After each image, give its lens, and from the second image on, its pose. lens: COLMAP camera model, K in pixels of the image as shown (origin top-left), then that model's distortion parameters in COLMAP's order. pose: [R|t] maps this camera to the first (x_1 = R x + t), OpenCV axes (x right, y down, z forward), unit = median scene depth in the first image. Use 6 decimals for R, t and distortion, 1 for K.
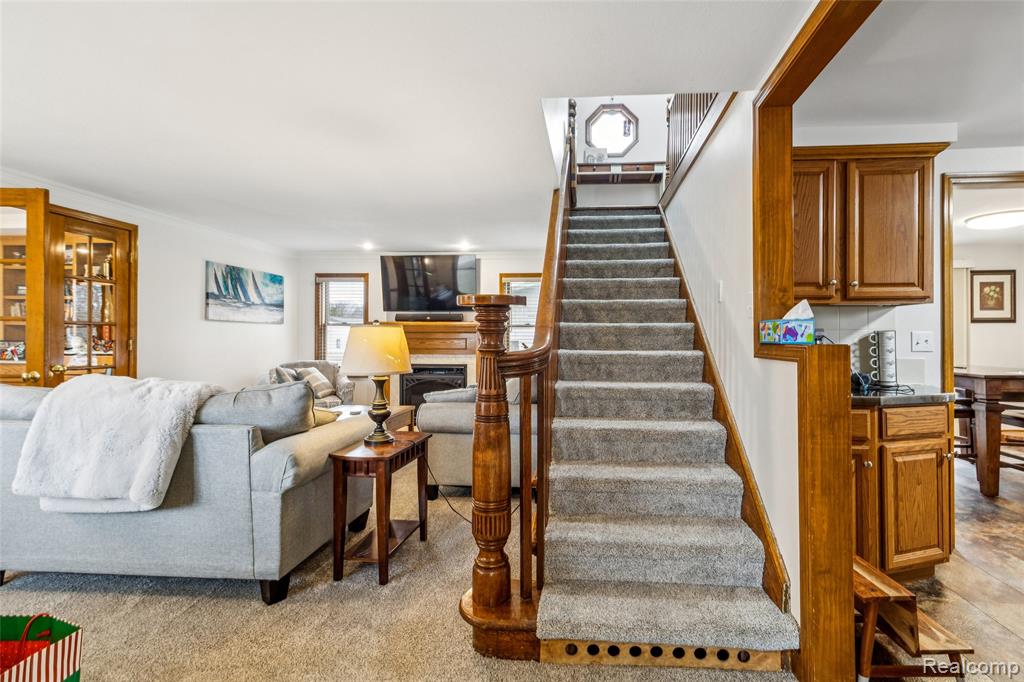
lens RADIAL K [[505.1, 0, 555.5], [0, 505.1, 339.0], [0, 0, 1]] dist [0.007333, -0.000165]
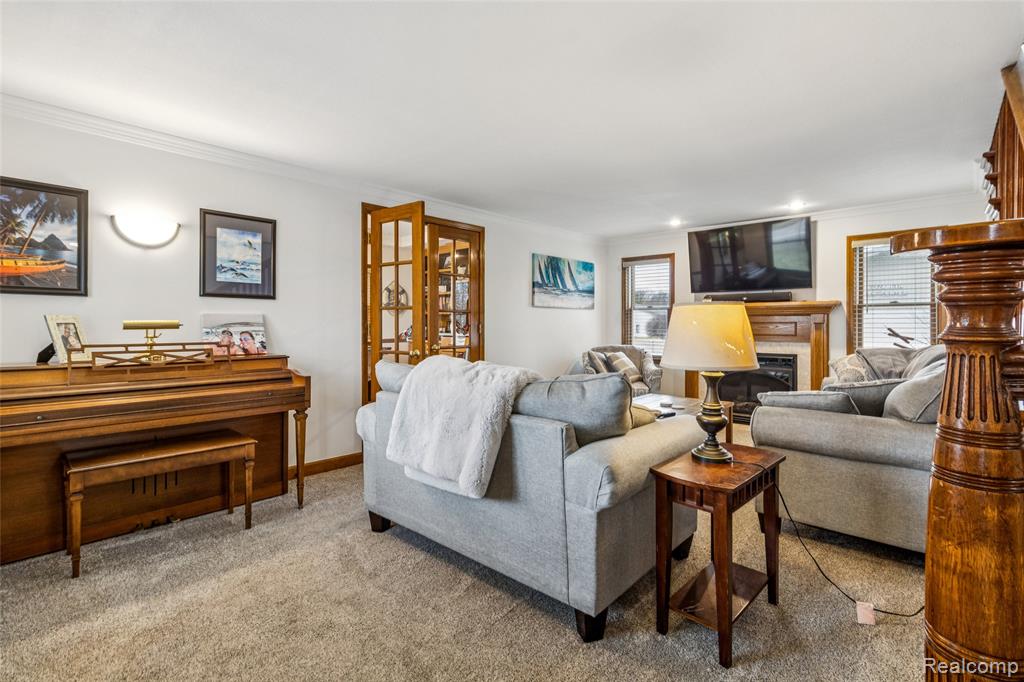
lens RADIAL K [[483.2, 0, 516.3], [0, 483.2, 316.2], [0, 0, 1]] dist [0.000796, 0.000247]
pose [[0.796199, -0.012313, -0.604909, -0.156806], [0.002316, 0.999848, -0.017304, 0.004276], [0.605030, 0.012377, 0.796106, 0.275747]]
